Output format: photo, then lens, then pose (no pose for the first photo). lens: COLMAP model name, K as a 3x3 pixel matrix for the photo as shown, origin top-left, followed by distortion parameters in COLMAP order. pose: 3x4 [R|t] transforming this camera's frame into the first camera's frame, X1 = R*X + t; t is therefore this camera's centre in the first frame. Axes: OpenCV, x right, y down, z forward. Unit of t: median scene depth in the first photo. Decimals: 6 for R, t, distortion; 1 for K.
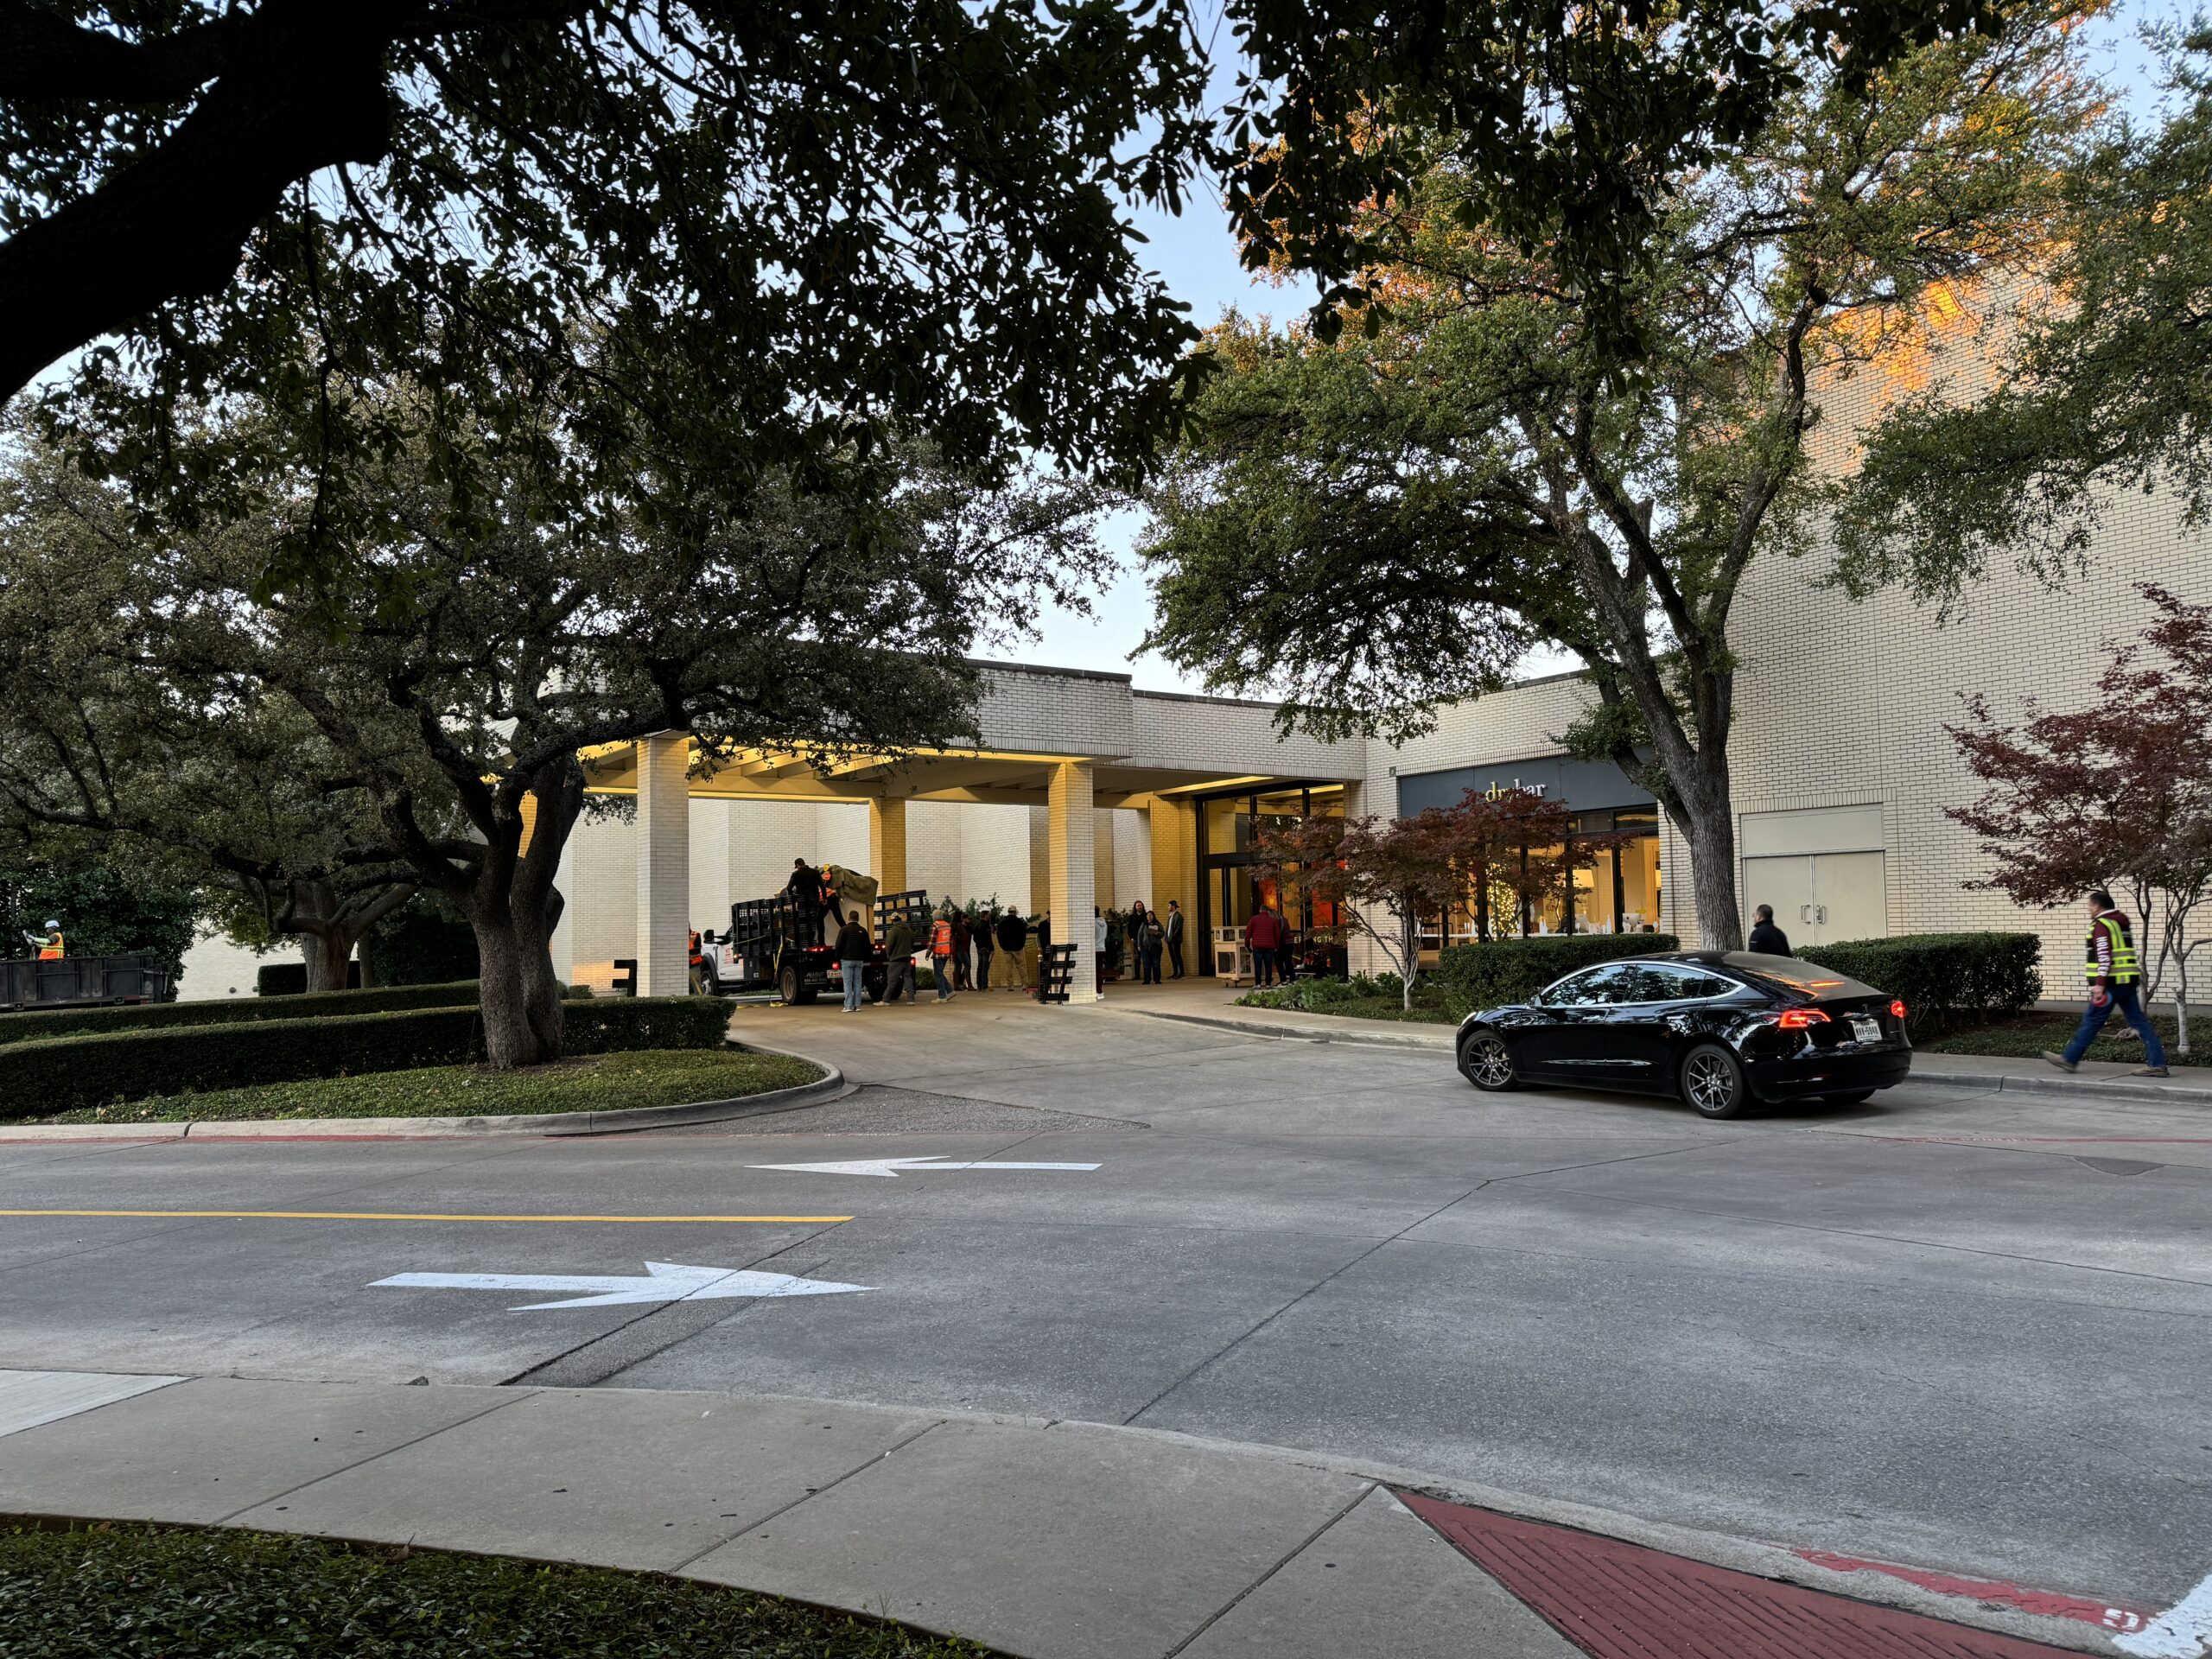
lens RADIAL K [[1535.4, 0, 1106.0], [0, 1535.4, 829.5], [0, 0, 1]] dist [-0.000038, -0.000021]
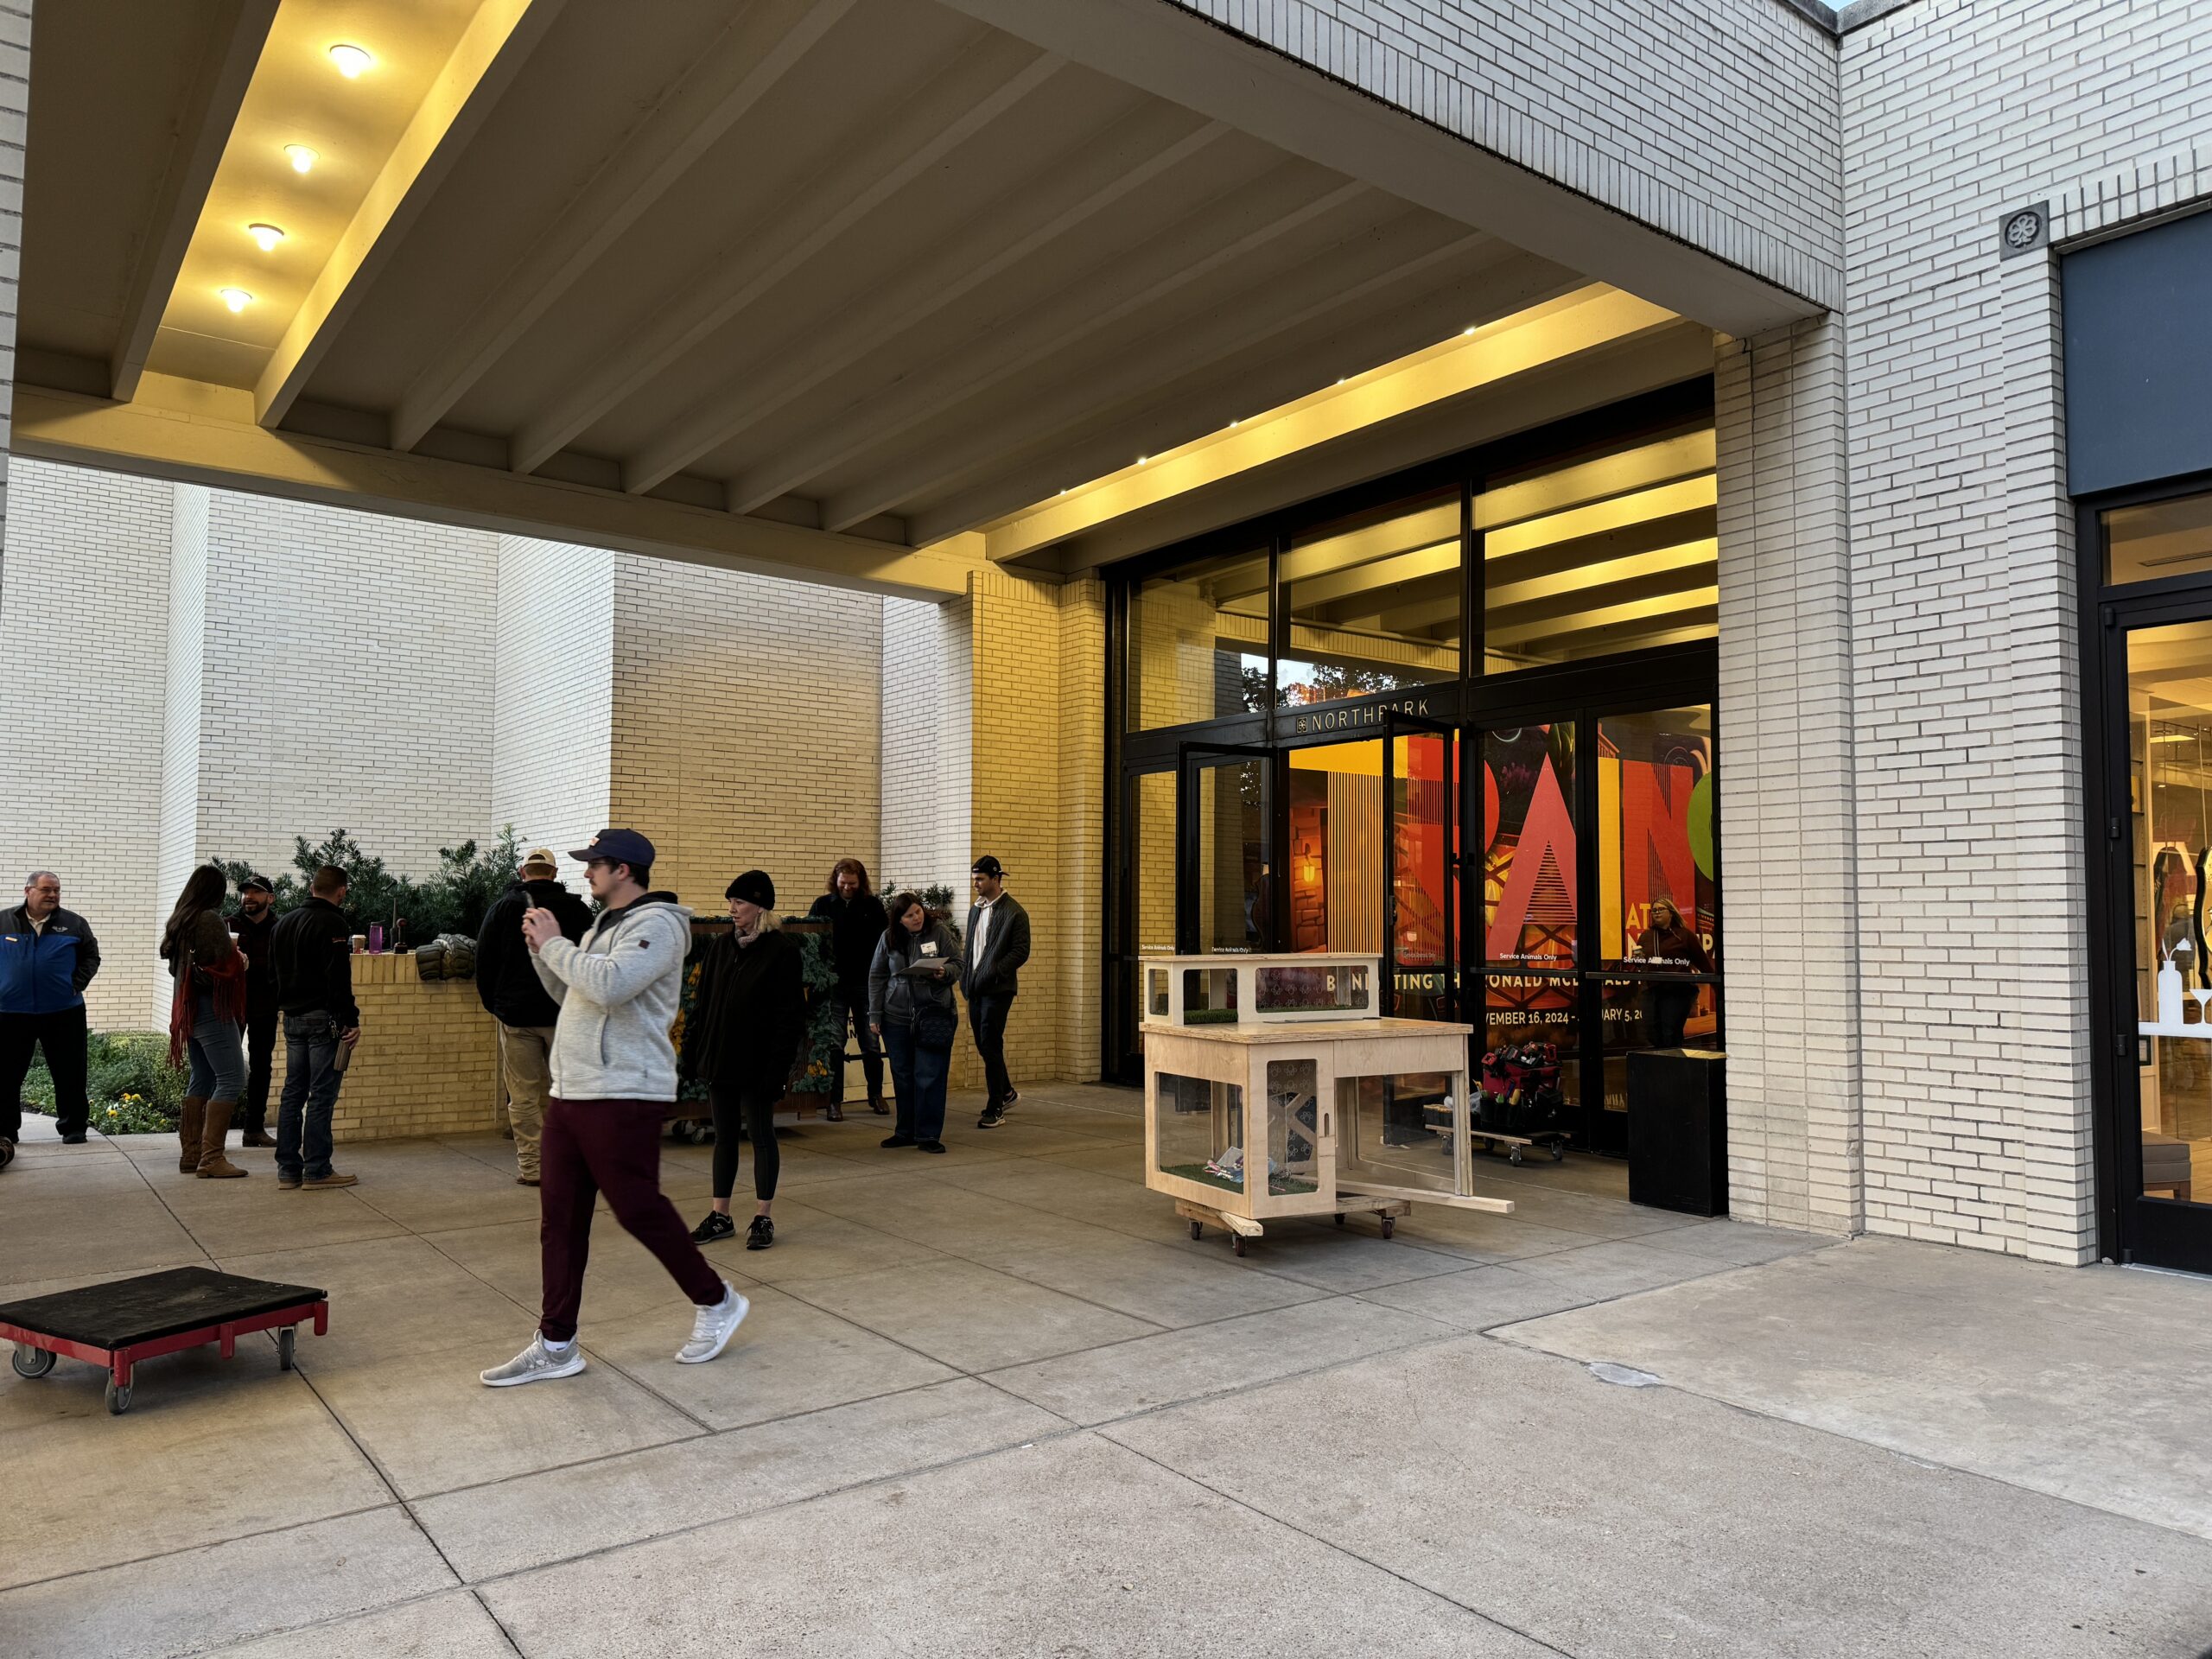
lens RADIAL K [[1535.4, 0, 1106.0], [0, 1535.4, 829.5], [0, 0, 1]] dist [-0.000038, -0.000021]
pose [[0.998981, 0.024791, 0.037711, 0.047714], [-0.024970, 0.999679, 0.004297, 0.037614], [-0.037593, -0.005234, 0.999279, 0.661368]]
